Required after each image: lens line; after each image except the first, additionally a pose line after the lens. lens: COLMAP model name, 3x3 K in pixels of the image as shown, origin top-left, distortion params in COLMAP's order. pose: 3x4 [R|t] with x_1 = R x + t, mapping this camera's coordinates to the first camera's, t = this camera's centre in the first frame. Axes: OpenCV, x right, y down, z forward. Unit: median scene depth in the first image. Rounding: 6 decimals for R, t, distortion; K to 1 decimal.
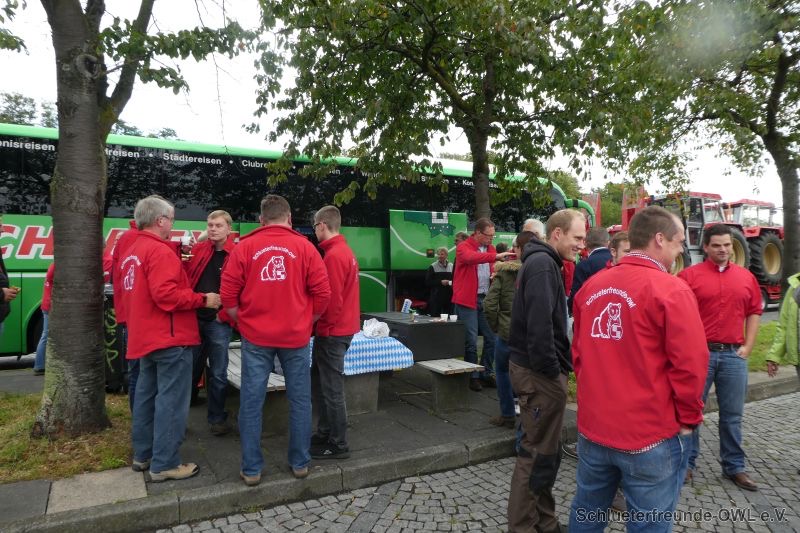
lens RADIAL K [[567.2, 0, 403.2], [0, 567.2, 265.4], [0, 0, 1]] dist [-0.017005, 0.010322]
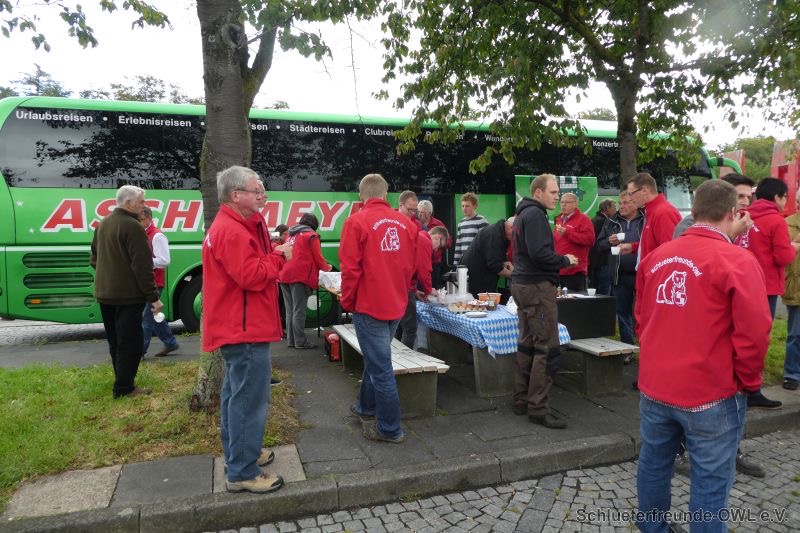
lens RADIAL K [[567.2, 0, 407.9], [0, 567.2, 262.3], [0, 0, 1]] dist [-0.017005, 0.010322]
pose [[0.984361, -0.000656, -0.176161, -0.067395], [0.010308, 0.998494, 0.053878, -0.010601], [0.175861, -0.054851, 0.982886, 0.056166]]
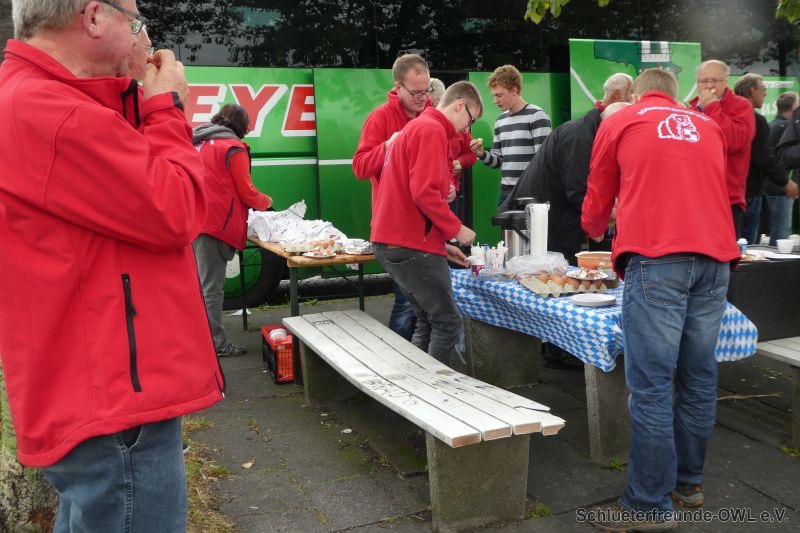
lens RADIAL K [[825.0, 0, 402.4], [0, 825.0, 249.4], [0, 0, 1]] dist [0.049471, 0.000000]
pose [[0.994006, -0.004654, -0.109226, -0.196131], [0.018693, 0.991615, 0.127865, -0.001683], [0.107715, -0.129141, 0.985759, 0.314292]]
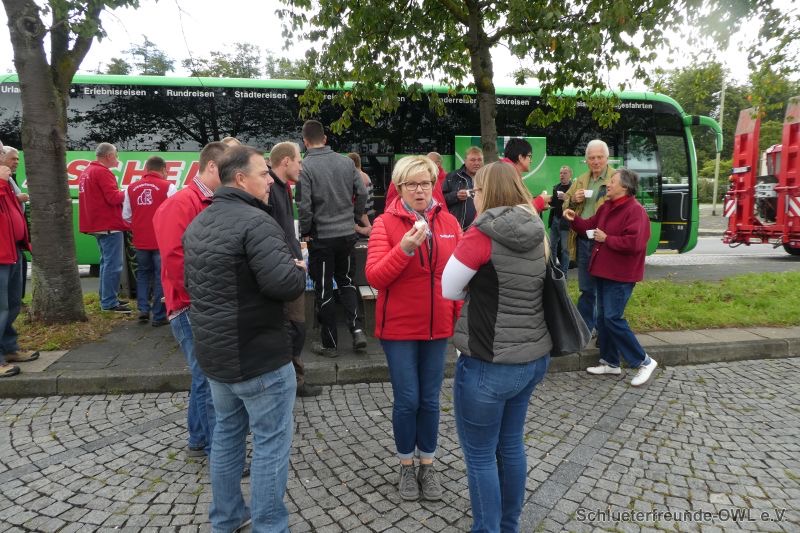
lens RADIAL K [[567.2, 0, 398.7], [0, 567.2, 265.0], [0, 0, 1]] dist [-0.017005, 0.010322]
pose [[0.934114, 0.044782, -0.354155, 0.477039], [-0.000928, 0.992402, 0.123037, 0.004313], [0.356974, -0.114602, 0.927058, 0.076226]]
